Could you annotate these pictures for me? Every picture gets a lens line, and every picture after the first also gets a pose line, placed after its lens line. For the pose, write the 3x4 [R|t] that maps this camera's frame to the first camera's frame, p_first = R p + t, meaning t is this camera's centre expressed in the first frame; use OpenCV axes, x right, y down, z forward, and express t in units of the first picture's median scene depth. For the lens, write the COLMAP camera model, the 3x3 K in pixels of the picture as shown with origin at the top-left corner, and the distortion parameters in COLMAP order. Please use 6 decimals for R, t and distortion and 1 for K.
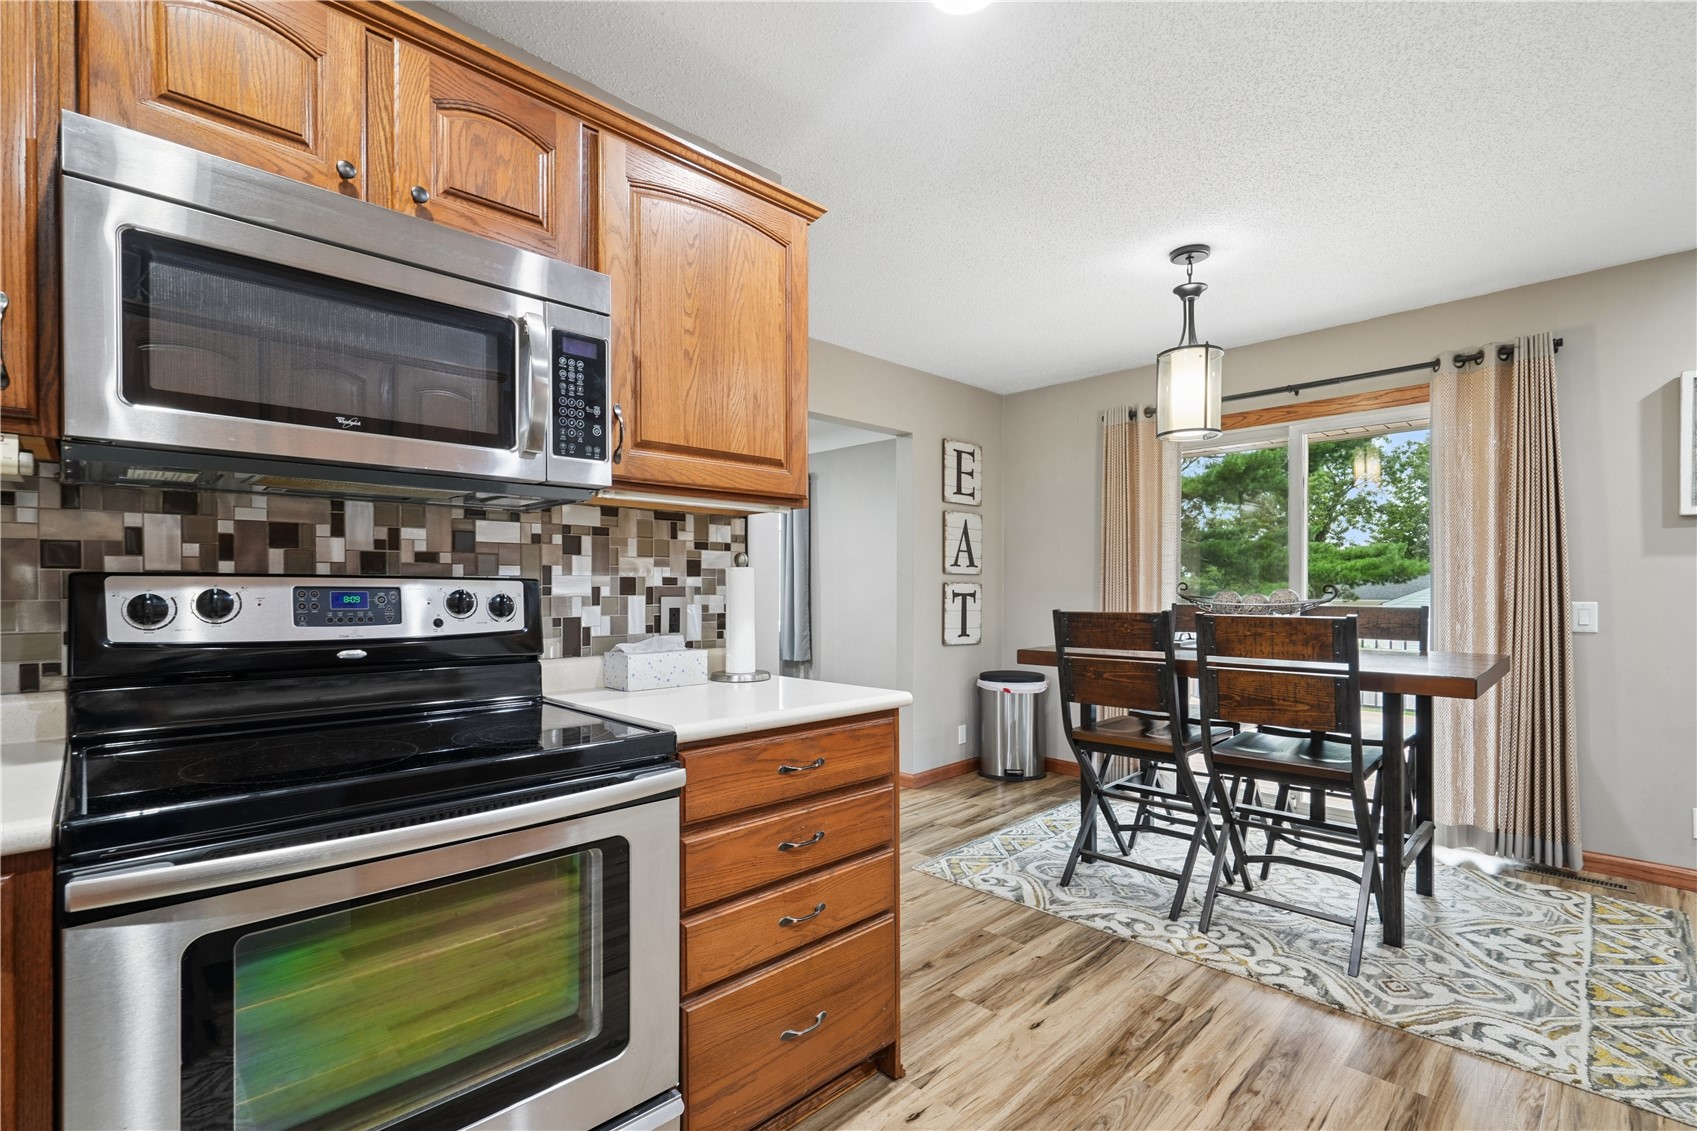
lens RADIAL K [[769.0, 0, 852.0], [0, 769.0, 582.8], [0, 0, 1]] dist [0.000769, 0.000576]
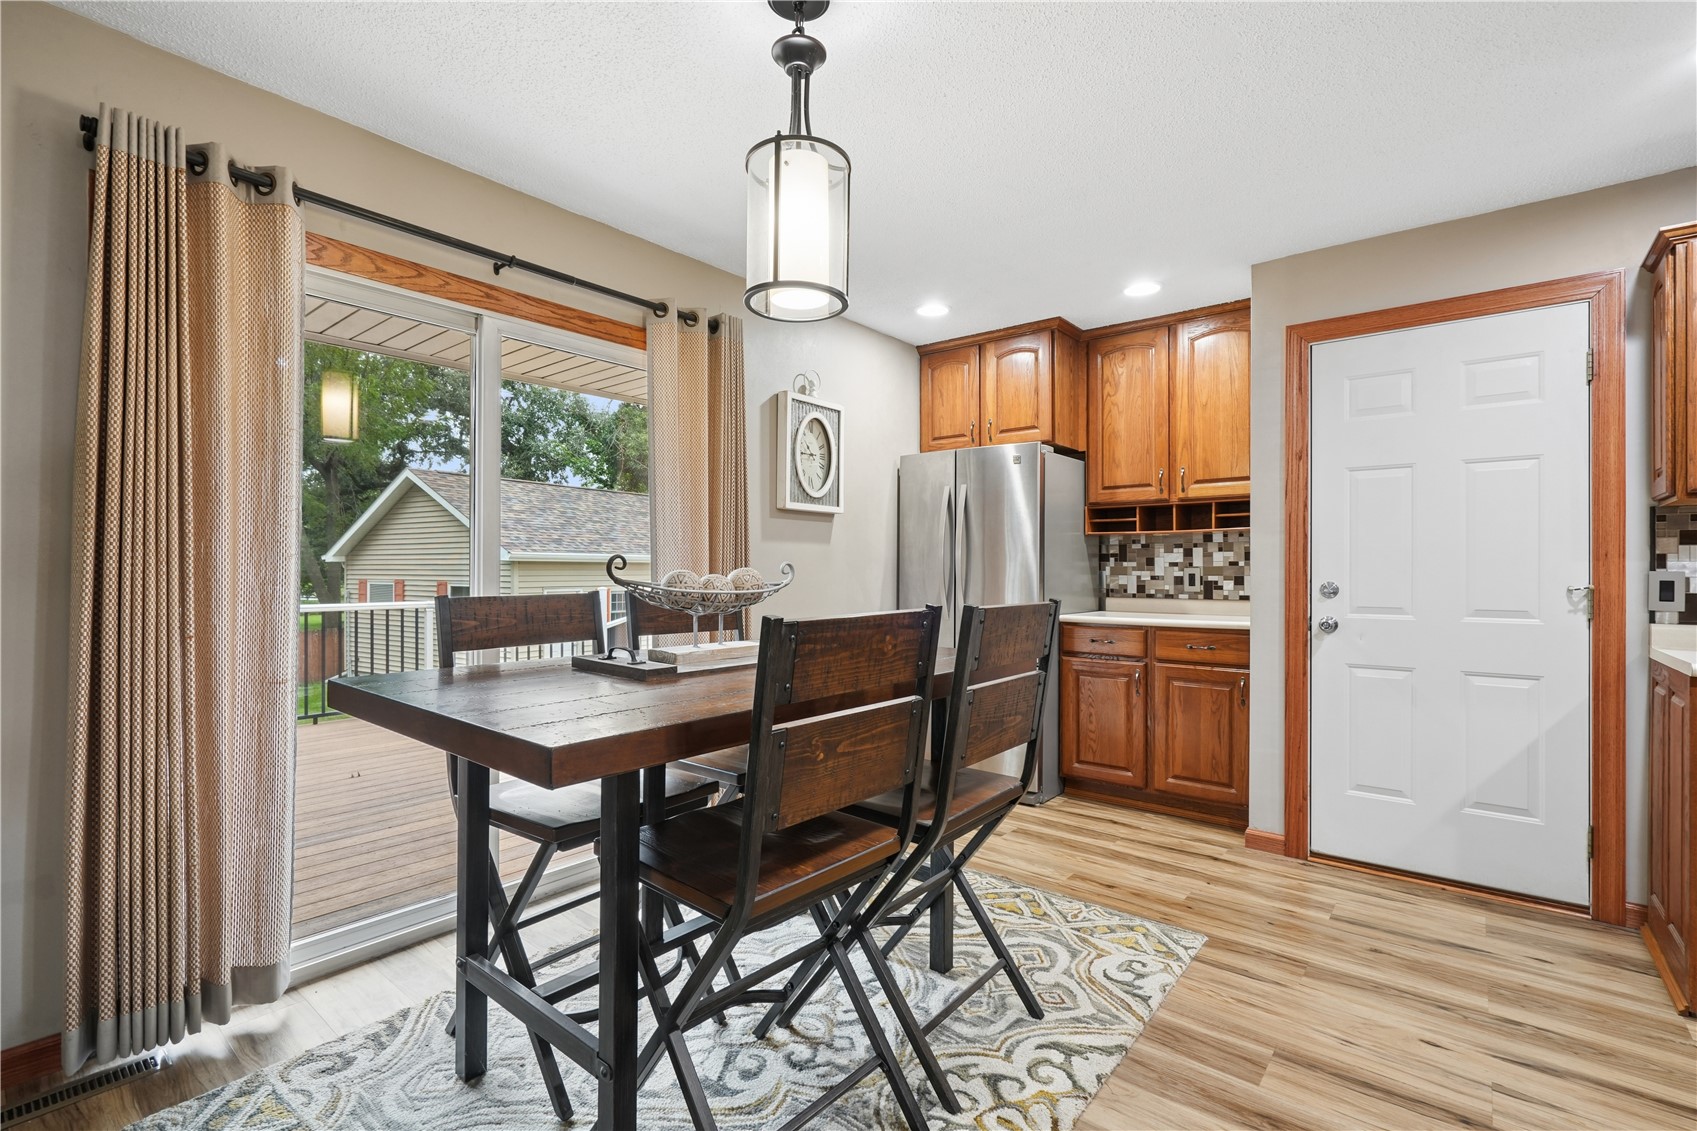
lens RADIAL K [[769.0, 0, 845.7], [0, 769.0, 569.8], [0, 0, 1]] dist [0.000769, 0.000576]
pose [[-0.113581, 0.003548, 0.993522, -0.180471], [-0.014675, 0.999879, -0.005248, 0.015384], [-0.993420, -0.015176, -0.113515, 1.298770]]
